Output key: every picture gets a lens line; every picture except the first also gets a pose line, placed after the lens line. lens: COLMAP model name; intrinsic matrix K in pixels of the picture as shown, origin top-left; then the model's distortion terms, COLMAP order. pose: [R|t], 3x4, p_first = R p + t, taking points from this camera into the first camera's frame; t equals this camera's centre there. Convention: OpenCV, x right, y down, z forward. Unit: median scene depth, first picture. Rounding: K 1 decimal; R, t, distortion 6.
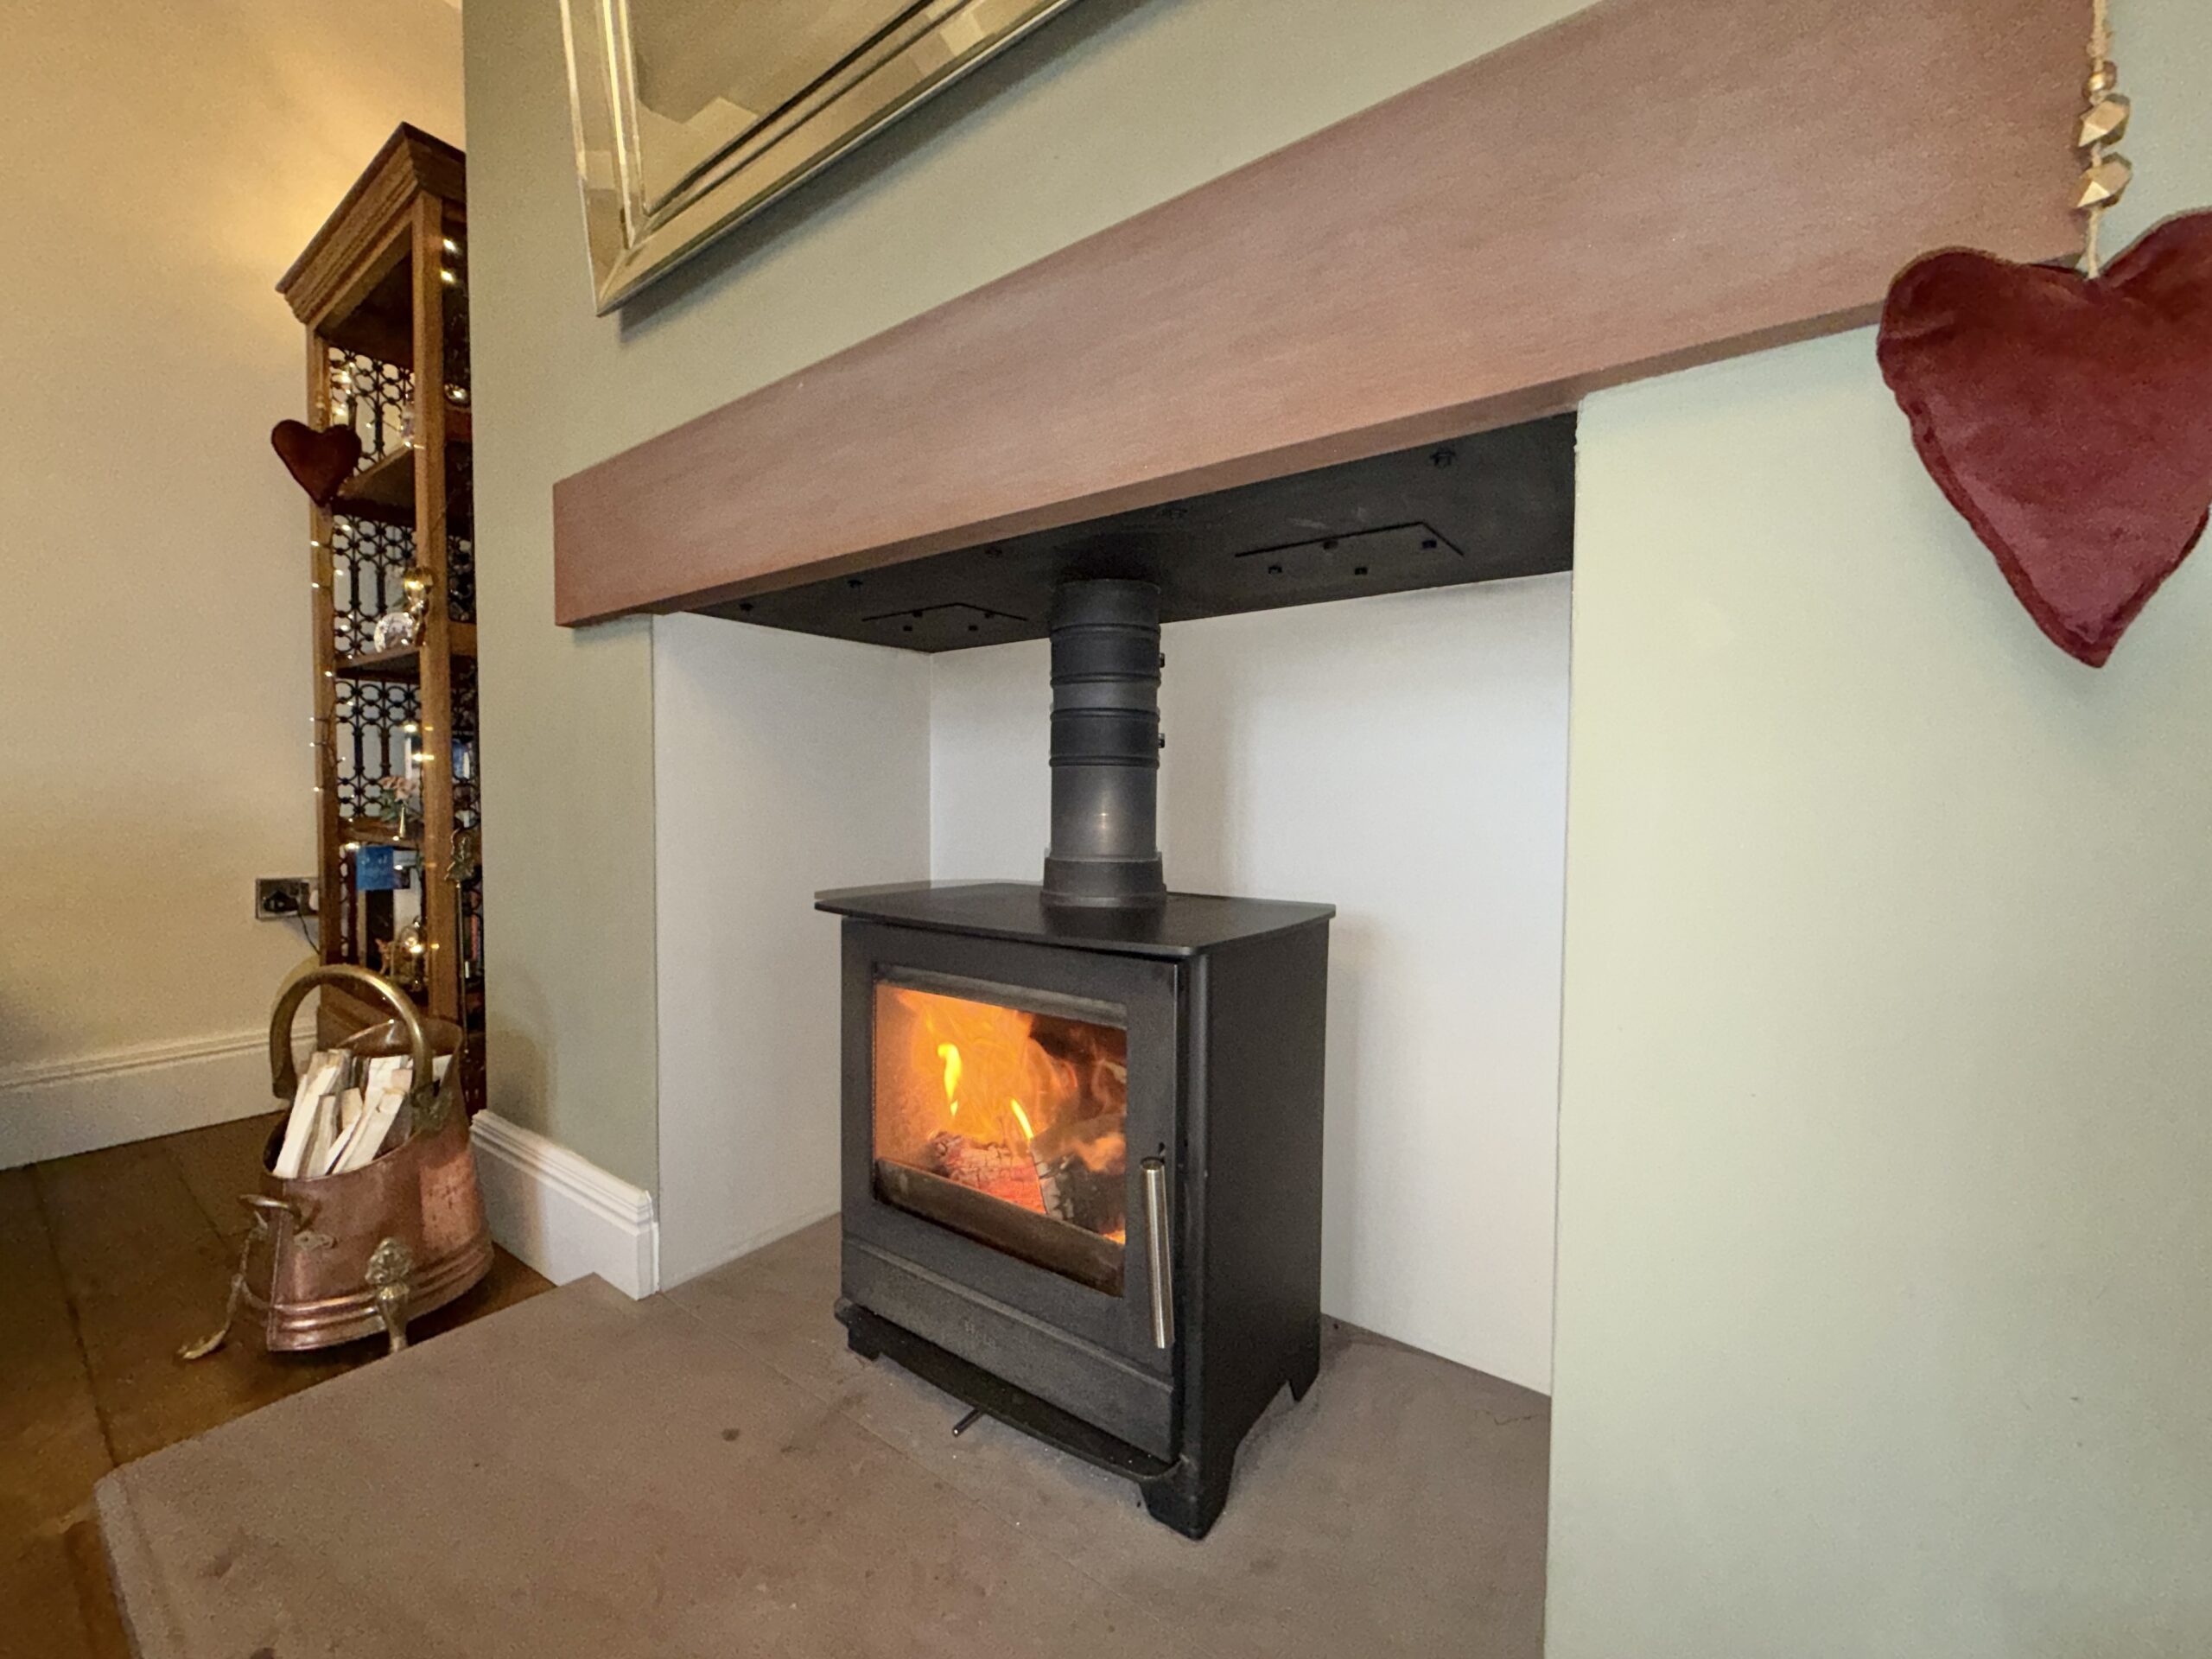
lens RADIAL K [[879.5, 0, 1108.3], [0, 879.5, 828.9], [0, 0, 1]] dist [0.000114, -0.000419]
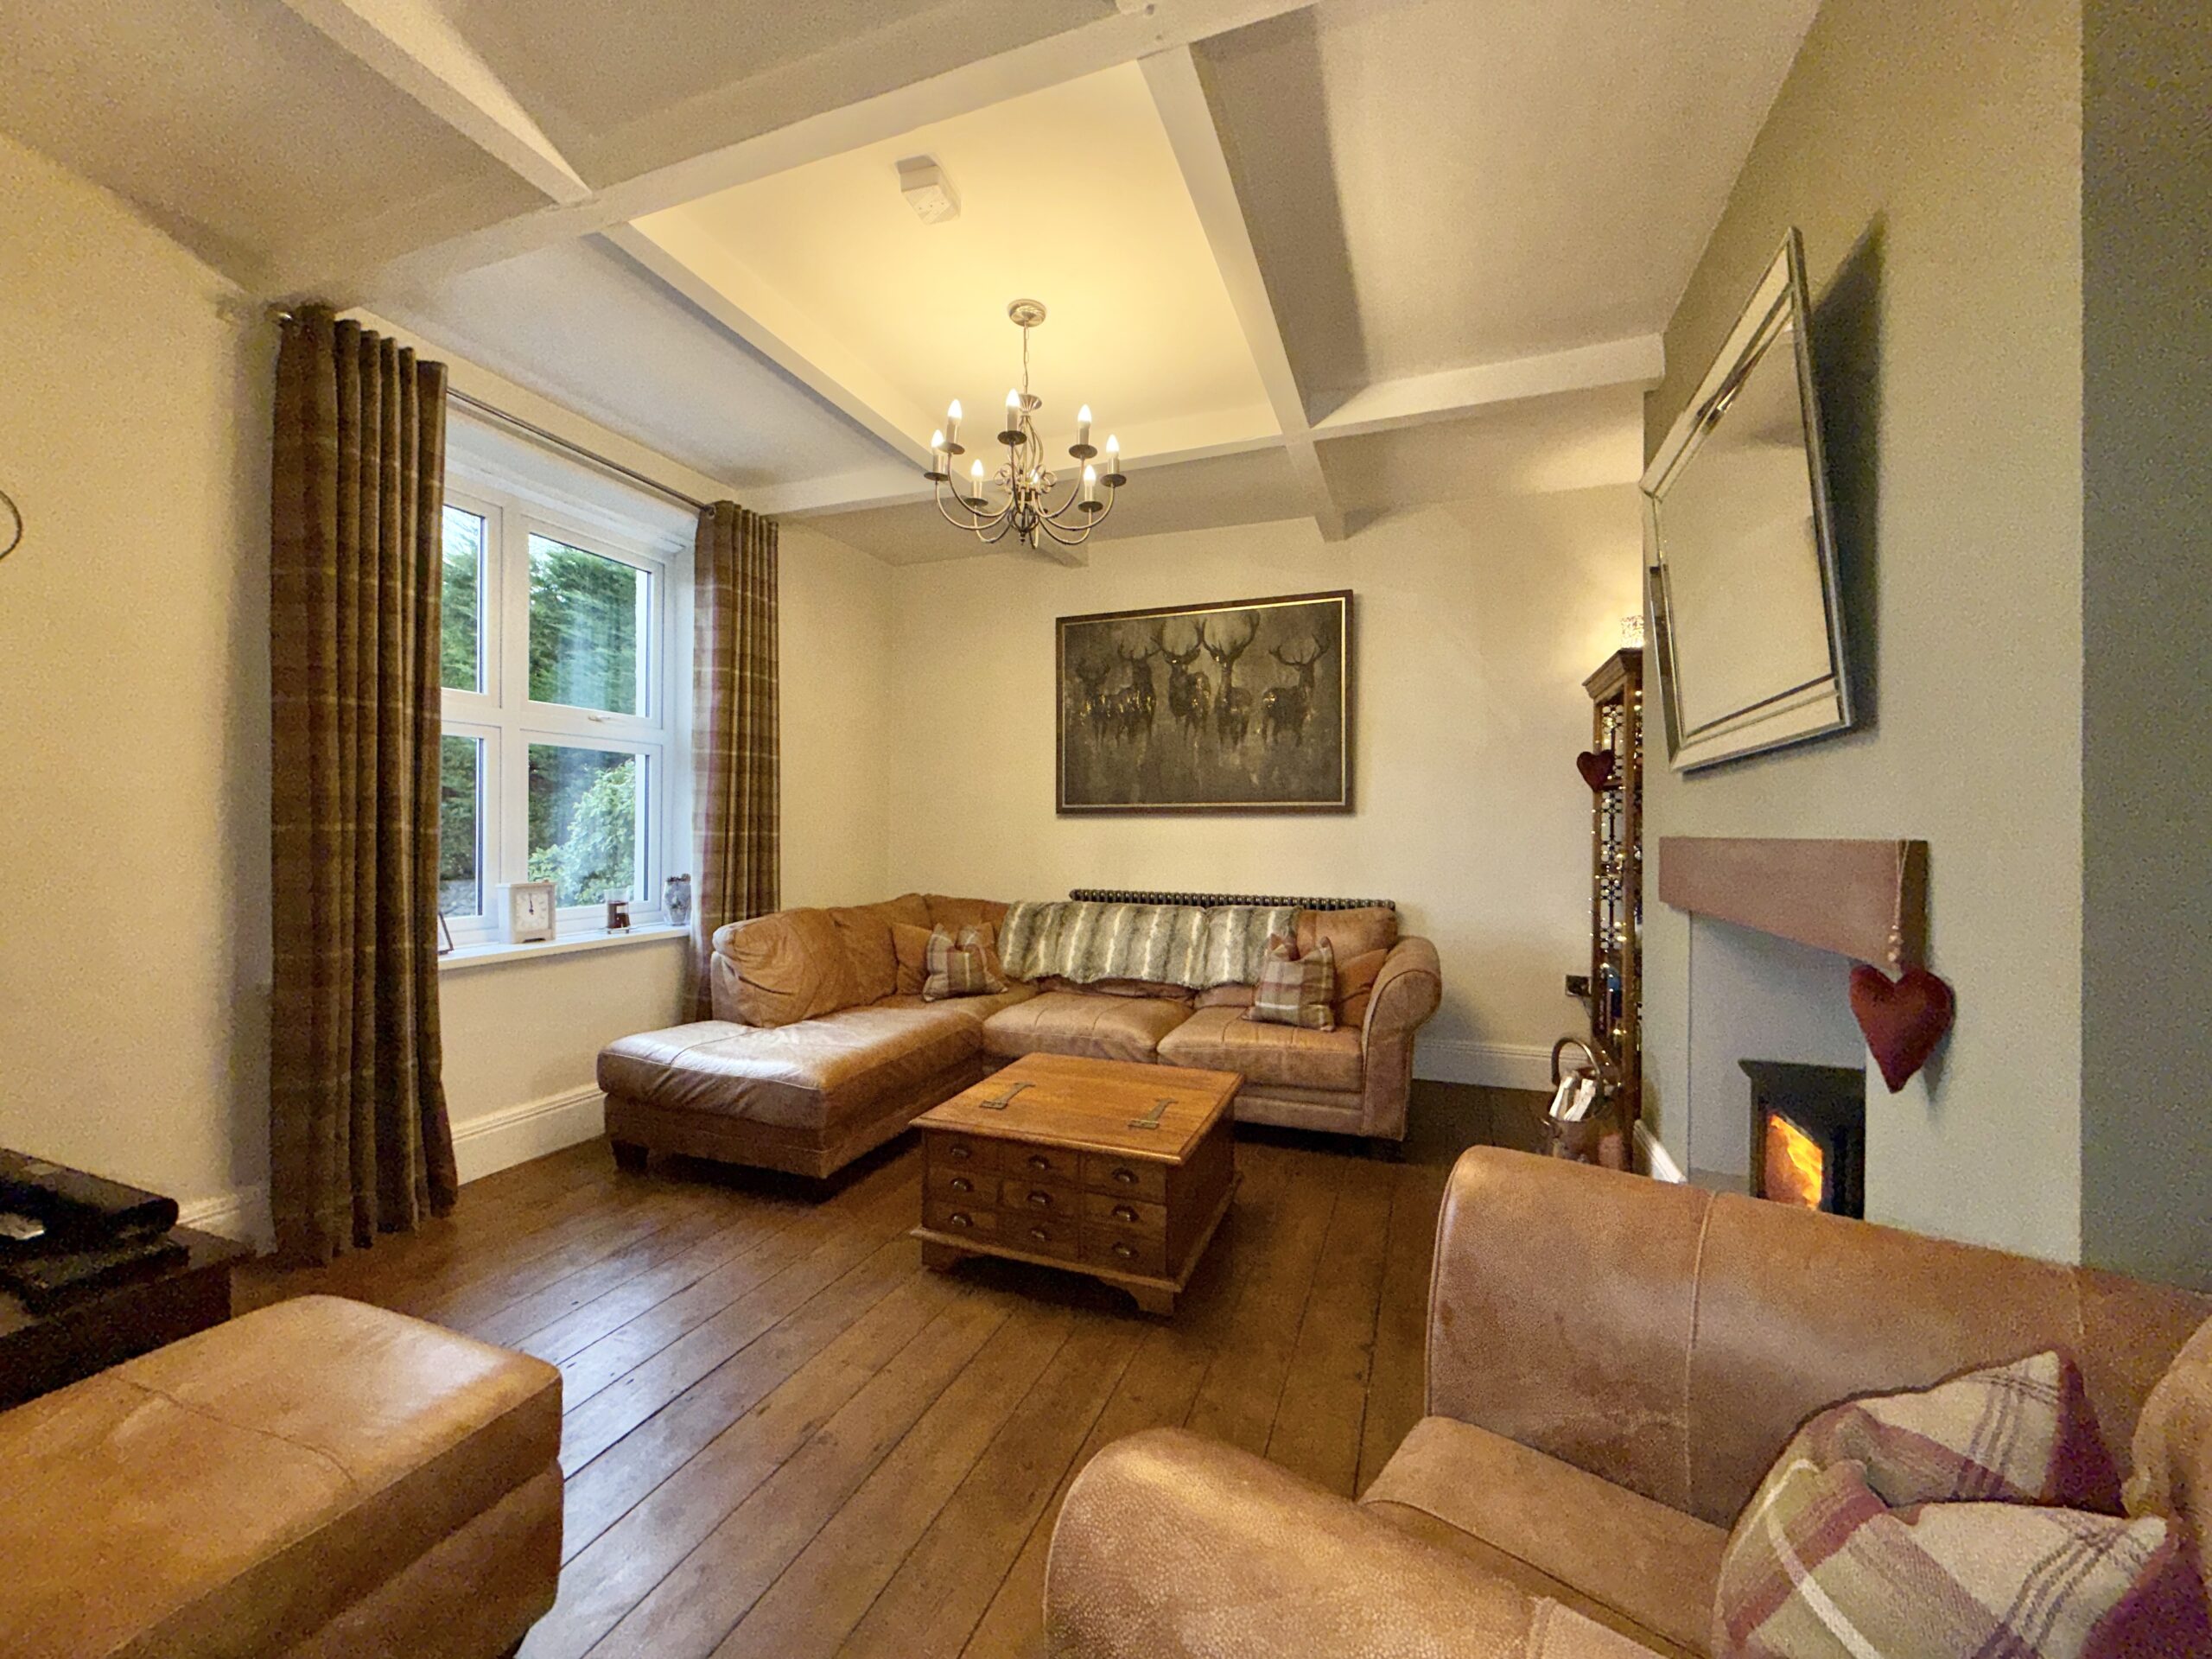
lens RADIAL K [[879.5, 0, 1108.3], [0, 879.5, 828.9], [0, 0, 1]] dist [0.000114, -0.000419]
pose [[0.265792, -0.002093, -0.964028, 0.917685], [-0.037486, 0.999219, -0.012505, -0.276975], [0.963301, 0.039461, 0.265506, -0.740932]]
